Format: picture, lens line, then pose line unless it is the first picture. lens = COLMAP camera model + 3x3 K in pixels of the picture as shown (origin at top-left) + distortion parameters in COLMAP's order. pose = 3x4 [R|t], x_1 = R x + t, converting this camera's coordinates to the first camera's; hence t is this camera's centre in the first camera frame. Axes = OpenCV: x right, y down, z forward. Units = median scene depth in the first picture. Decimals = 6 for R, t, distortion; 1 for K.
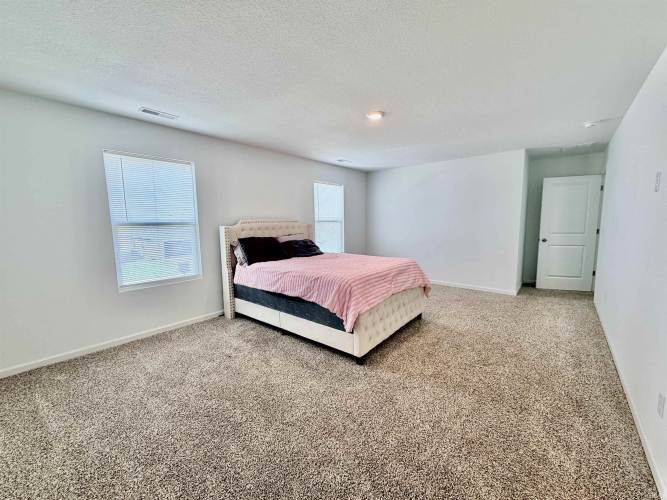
lens RADIAL K [[275.3, 0, 333.5], [0, 275.3, 250.0], [0, 0, 1]] dist [0.015177, -0.000066]
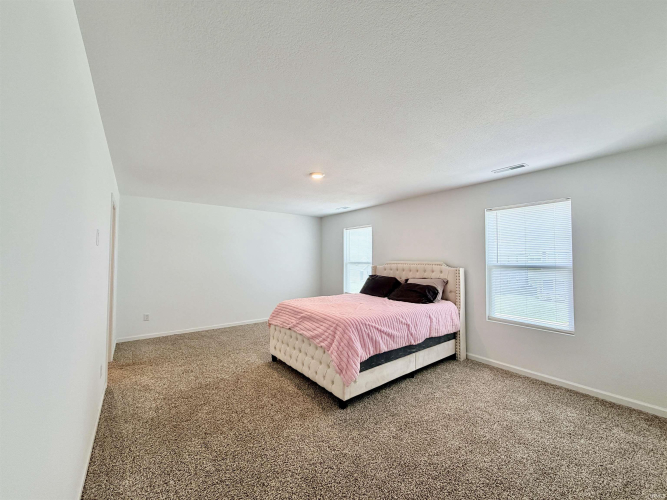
lens RADIAL K [[270.8, 0, 331.3], [0, 270.8, 251.6], [0, 0, 1]] dist [0.001416, 0.000131]
pose [[-0.266905, -0.029434, -0.963273, 0.877811], [-0.119884, 0.992784, 0.002882, -0.119975], [0.956237, 0.116251, -0.268507, 1.017786]]
